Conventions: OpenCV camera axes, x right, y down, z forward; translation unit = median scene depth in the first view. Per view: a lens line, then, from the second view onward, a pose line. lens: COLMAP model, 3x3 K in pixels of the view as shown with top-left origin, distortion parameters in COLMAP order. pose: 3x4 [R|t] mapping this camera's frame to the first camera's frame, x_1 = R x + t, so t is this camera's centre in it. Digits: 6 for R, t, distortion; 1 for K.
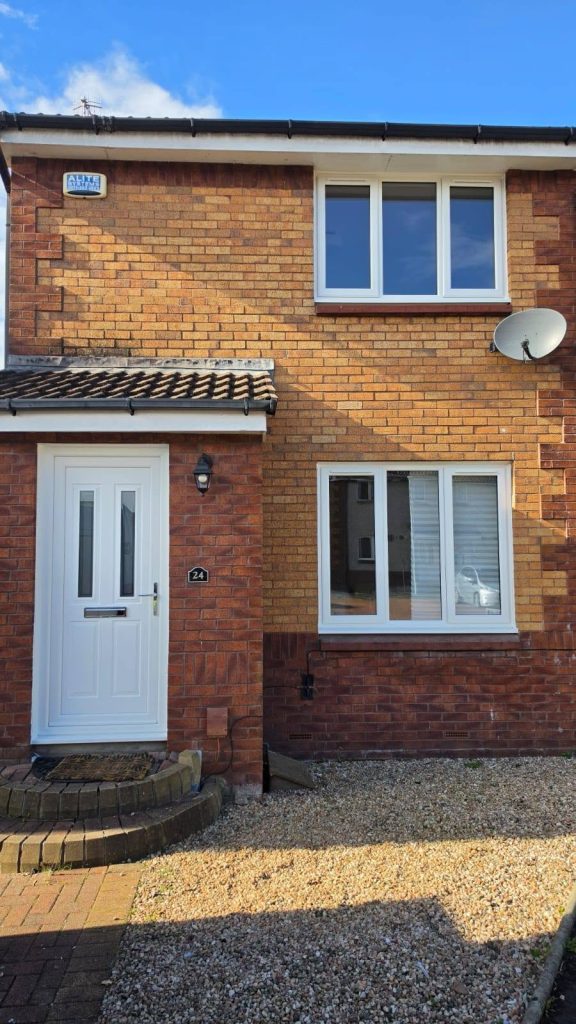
lens RADIAL K [[702.5, 0, 277.6], [0, 702.5, 515.1], [0, 0, 1]] dist [0.134070, -0.199416]
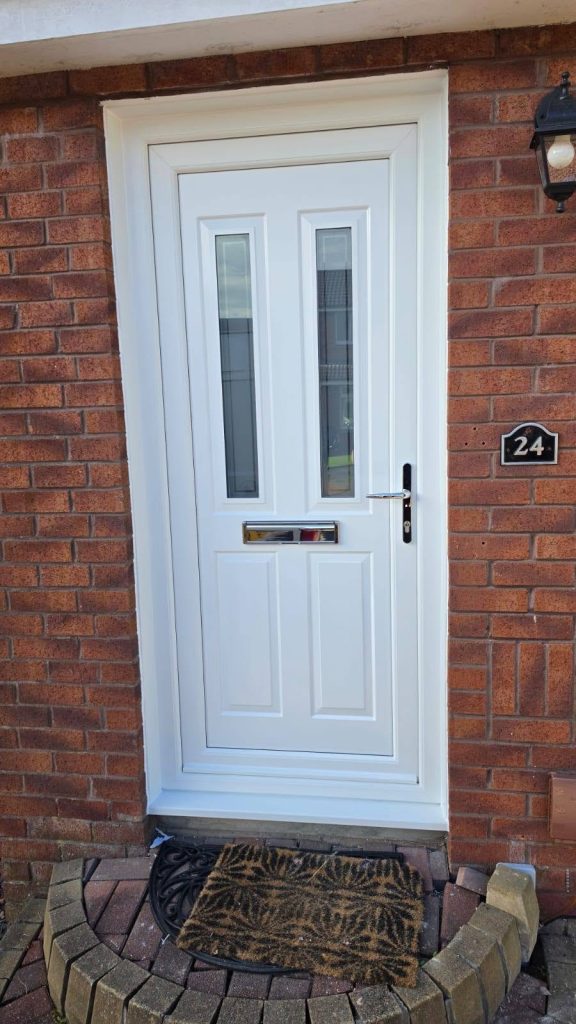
lens RADIAL K [[700.7, 0, 295.8], [0, 700.7, 511.8], [0, 0, 1]] dist [0.118567, -0.147158]
pose [[0.983309, 0.007925, -0.181773, -0.165824], [0.034184, 0.973212, 0.227352, 0.029758], [0.178706, -0.229771, 0.956697, 0.610216]]
